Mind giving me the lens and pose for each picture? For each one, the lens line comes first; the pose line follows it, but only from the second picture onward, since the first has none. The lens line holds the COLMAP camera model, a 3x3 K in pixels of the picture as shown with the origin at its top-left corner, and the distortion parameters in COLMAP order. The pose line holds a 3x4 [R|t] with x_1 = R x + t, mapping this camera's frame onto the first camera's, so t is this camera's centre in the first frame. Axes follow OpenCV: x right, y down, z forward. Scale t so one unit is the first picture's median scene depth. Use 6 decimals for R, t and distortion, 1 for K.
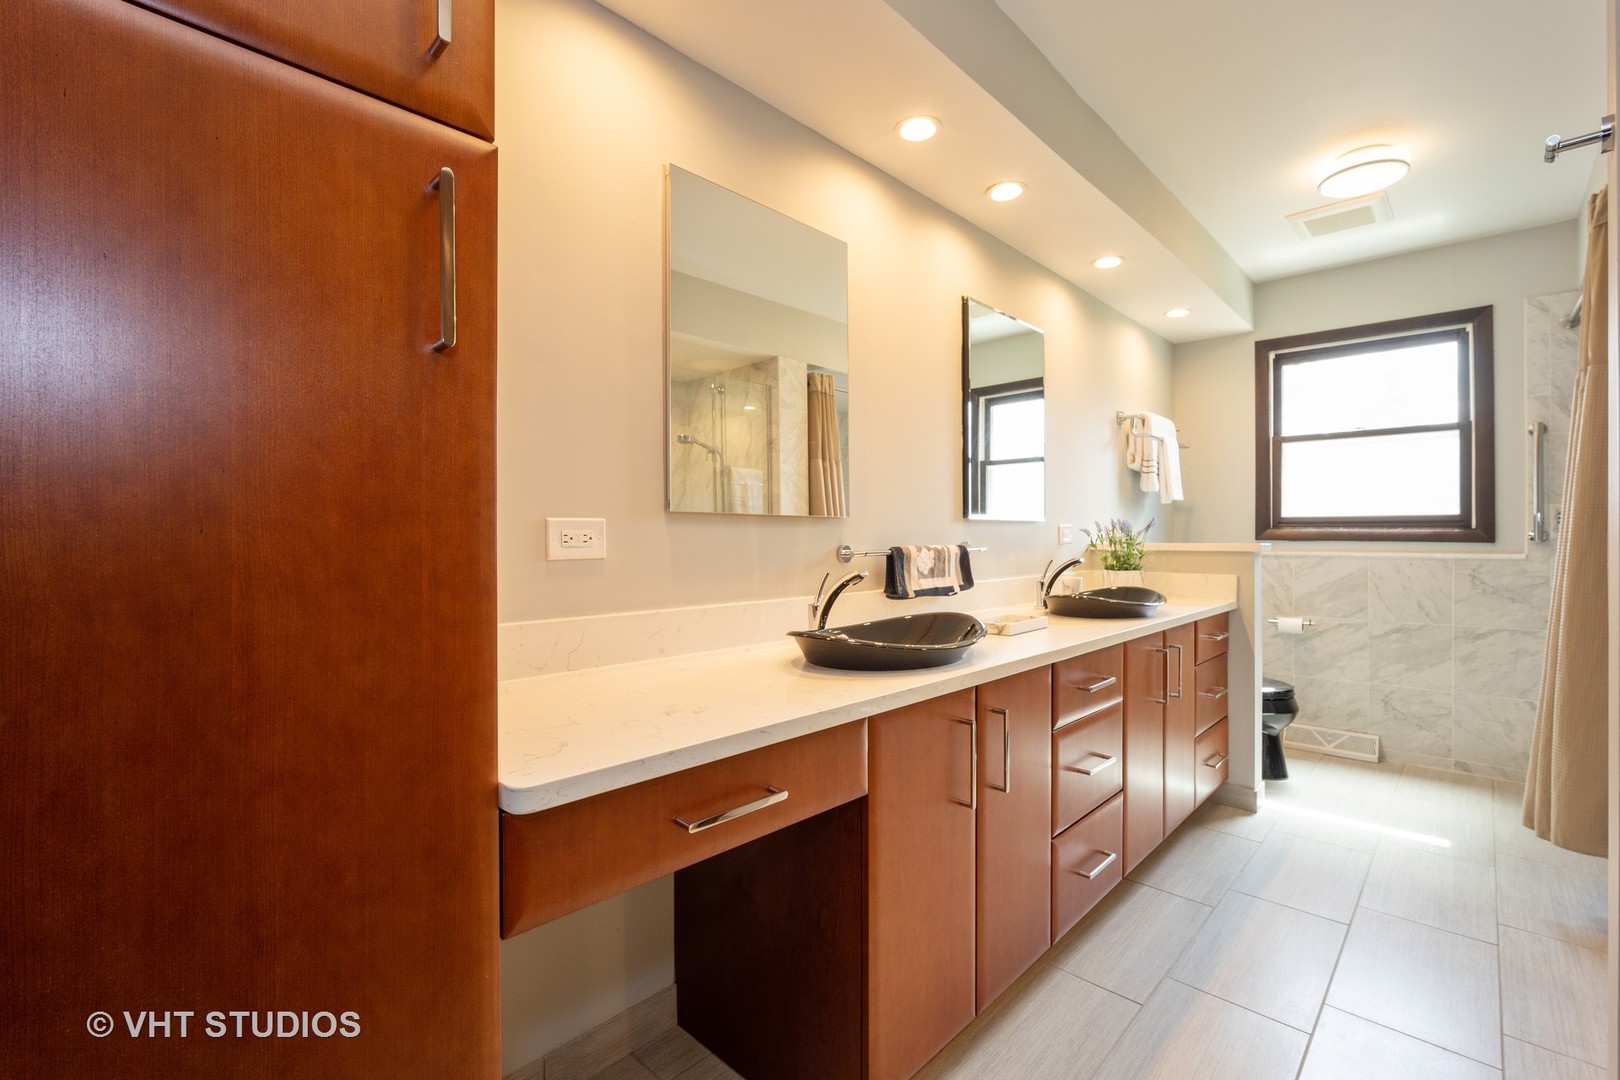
lens RADIAL K [[713.8, 0, 809.7], [0, 713.8, 522.4], [0, 0, 1]] dist [-0.015091, 0.005111]
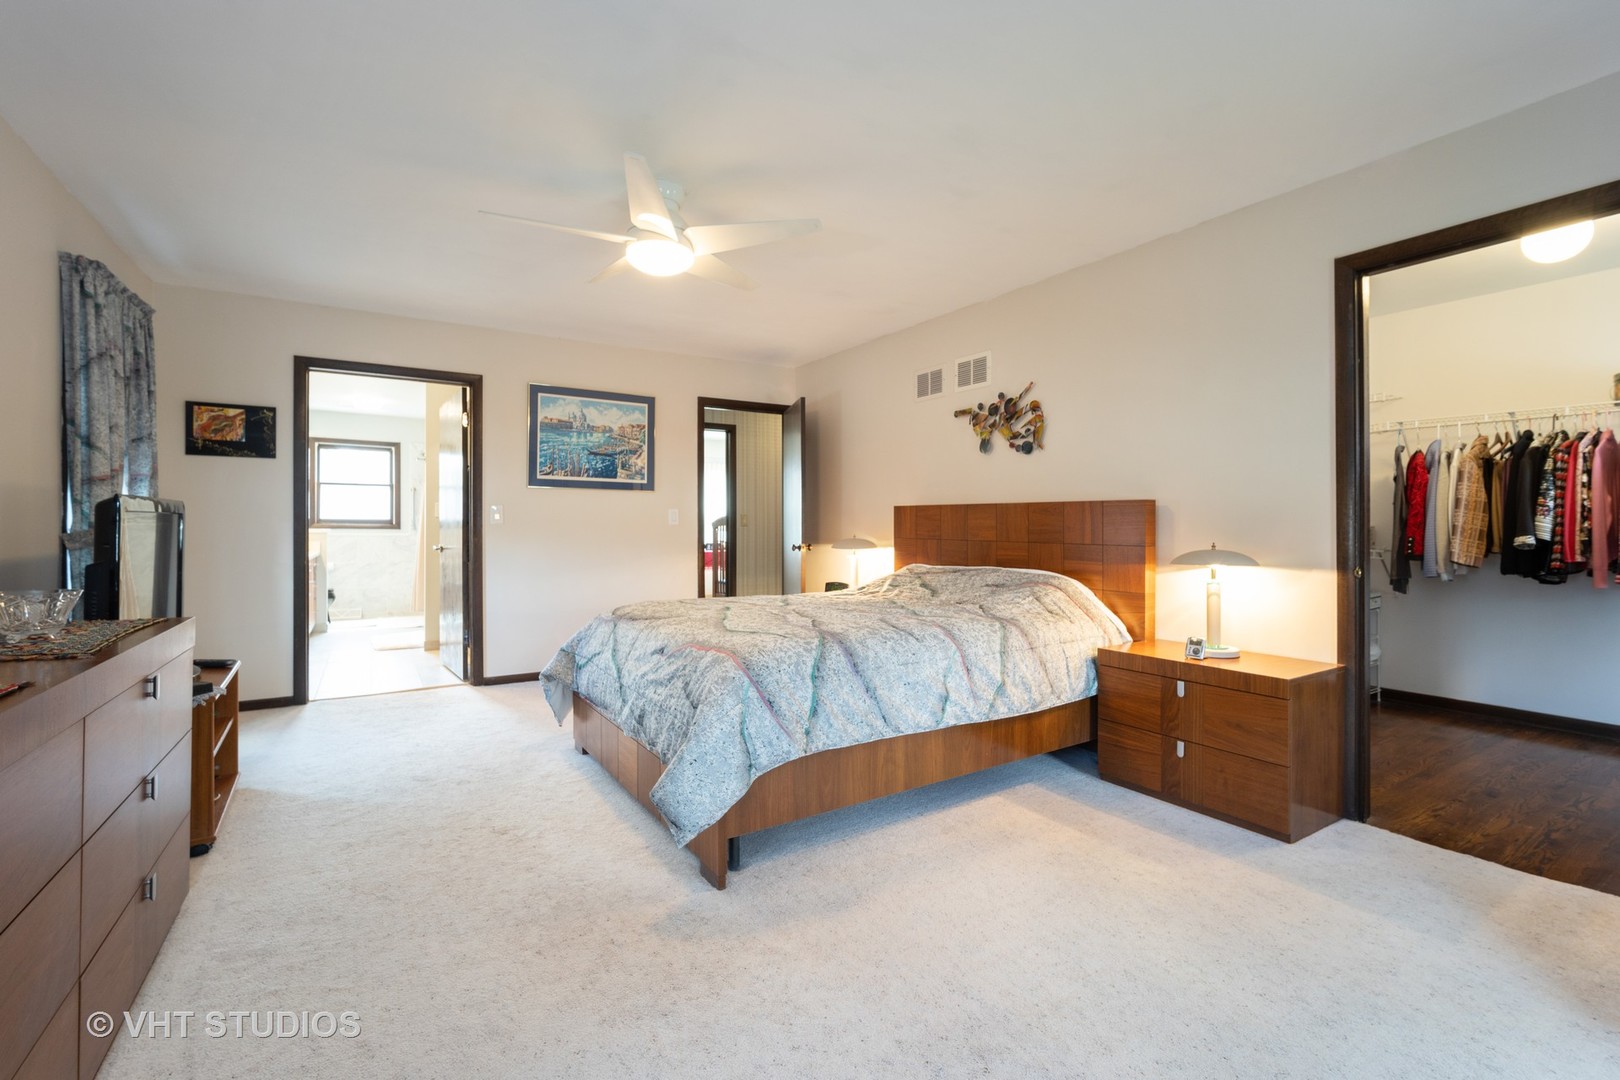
lens RADIAL K [[713.8, 0, 809.7], [0, 713.8, 522.4], [0, 0, 1]] dist [-0.015091, 0.005111]
pose [[0.255956, -0.002576, 0.966685, -1.271304], [-0.010935, 0.999925, 0.005560, -0.030908], [-0.966627, -0.011994, 0.255909, -1.223944]]
